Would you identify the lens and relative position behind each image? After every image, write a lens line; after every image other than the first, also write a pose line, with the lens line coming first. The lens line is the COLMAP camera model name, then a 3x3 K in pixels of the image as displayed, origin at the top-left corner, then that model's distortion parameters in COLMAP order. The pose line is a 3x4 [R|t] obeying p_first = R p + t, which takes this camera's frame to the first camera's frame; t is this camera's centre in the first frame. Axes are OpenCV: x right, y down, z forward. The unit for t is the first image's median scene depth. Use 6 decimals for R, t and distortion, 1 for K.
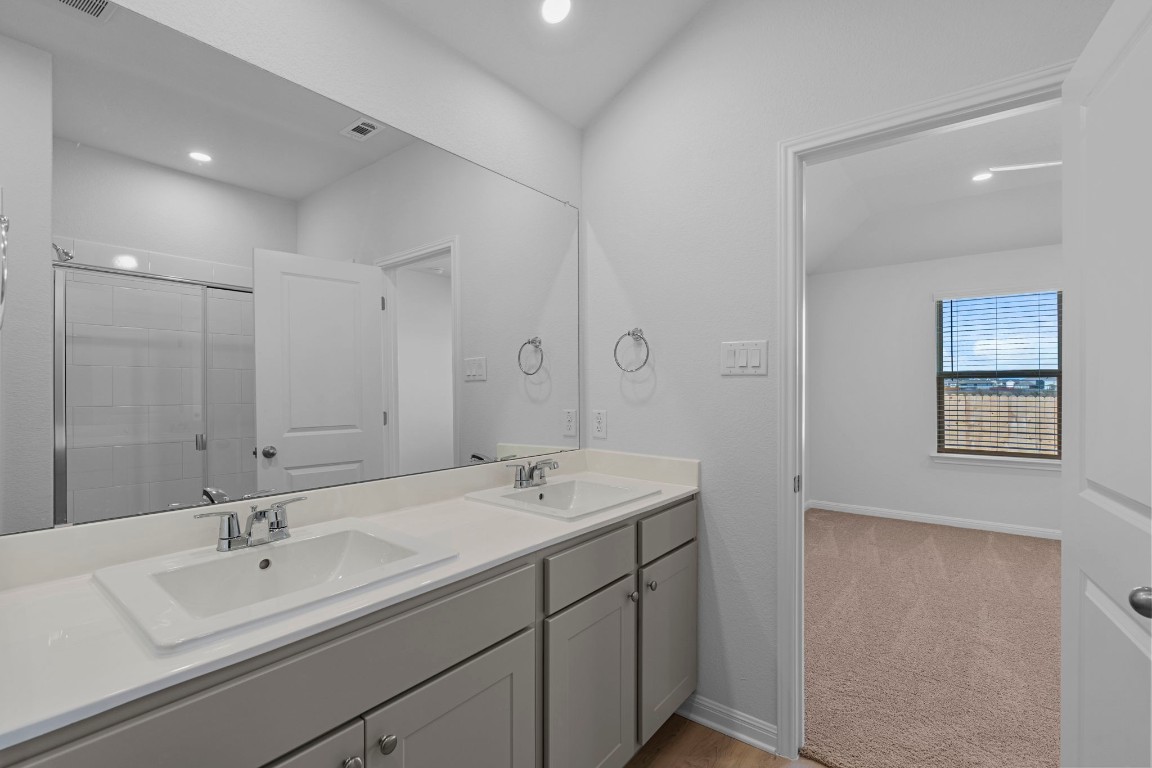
lens RADIAL K [[483.8, 0, 573.2], [0, 483.8, 417.4], [0, 0, 1]] dist [-0.000909, -0.000034]
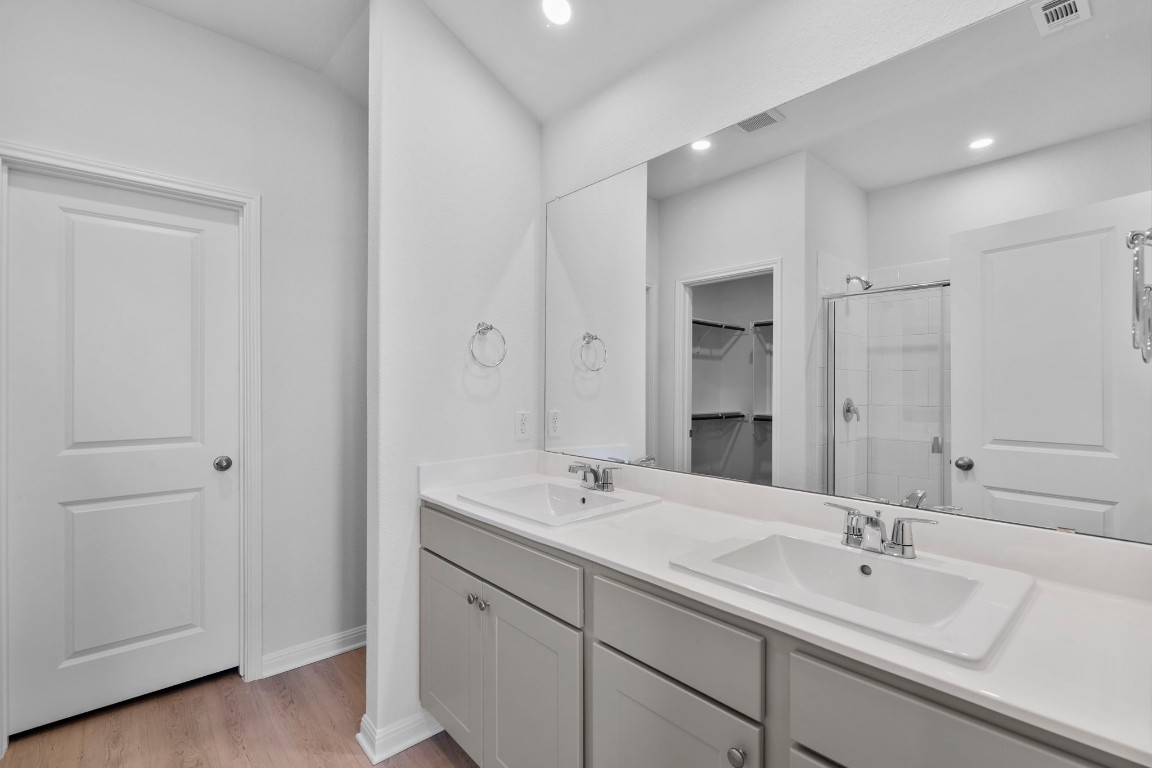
lens RADIAL K [[519.5, 0, 576.0], [0, 519.5, 384.0], [0, 0, 1]] dist [-0.005400, -0.000012]
pose [[-0.180030, -0.012759, -0.983578, 0.500956], [-0.055488, 0.998455, -0.002796, -0.034976], [0.982095, 0.054073, -0.180460, 0.609230]]
